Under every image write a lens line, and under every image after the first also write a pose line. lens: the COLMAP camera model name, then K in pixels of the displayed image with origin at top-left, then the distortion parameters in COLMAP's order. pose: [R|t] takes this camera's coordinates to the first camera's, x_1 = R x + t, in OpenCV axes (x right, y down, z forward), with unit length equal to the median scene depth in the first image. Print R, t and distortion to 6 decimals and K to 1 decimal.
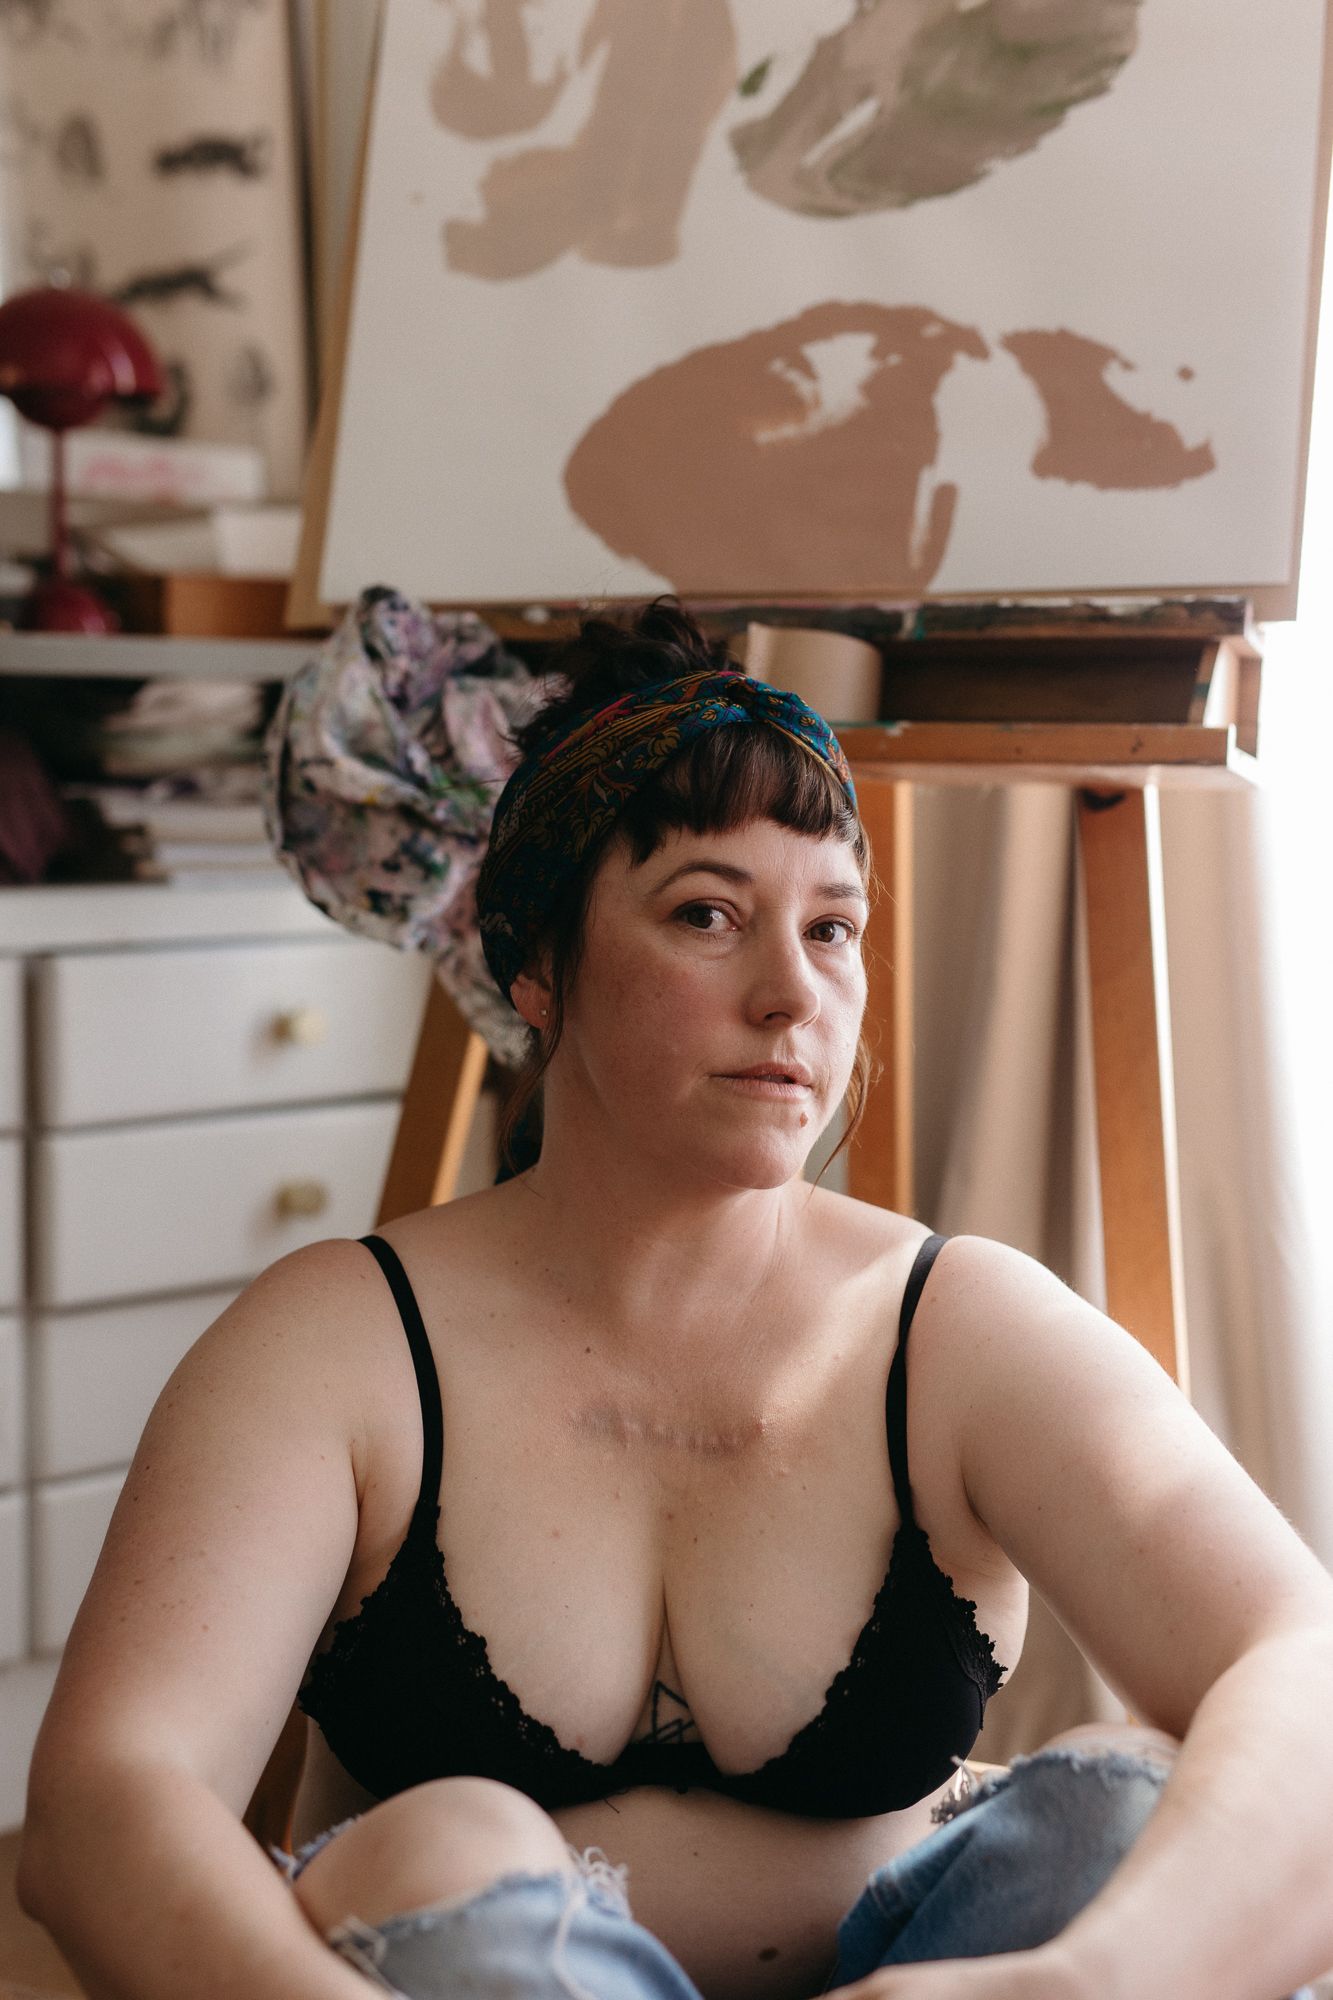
lens RADIAL K [[2888.0, 0, 666.5], [0, 2888.0, 1000.0], [0, 0, 1]] dist [-0.000137, 0.000752]
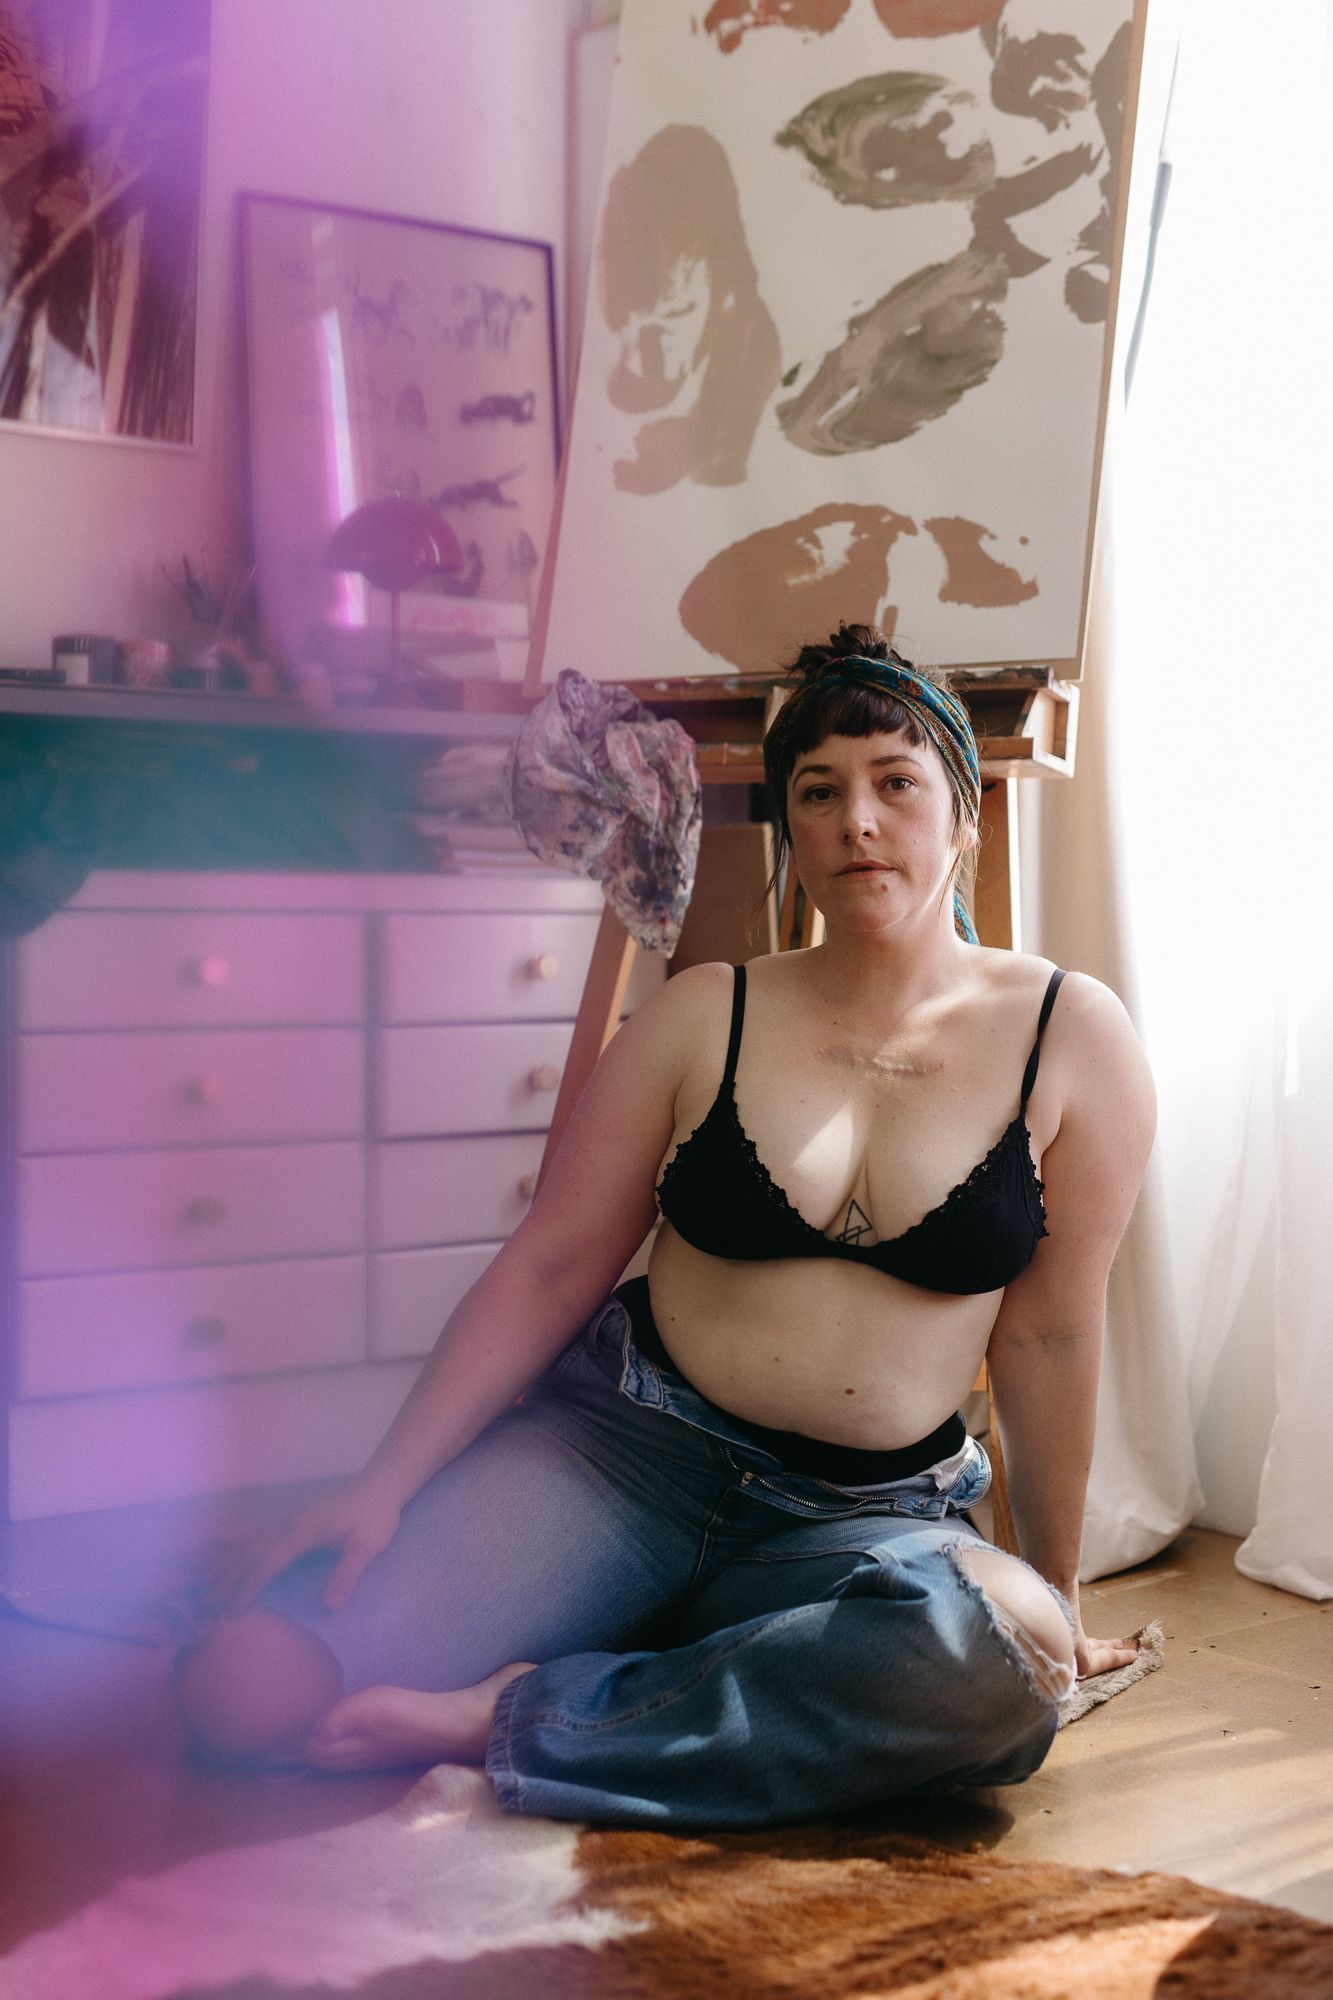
lens RADIAL K [[2823.0, 0, 666.5], [0, 2823.0, 1000.0], [0, 0, 1]] dist [0.010356, -0.056916]
pose [[0.993320, -0.001228, -0.115387, 0.154964], [-0.005176, 0.998463, -0.055180, 0.149358], [0.115277, 0.055408, 0.991787, -0.674465]]
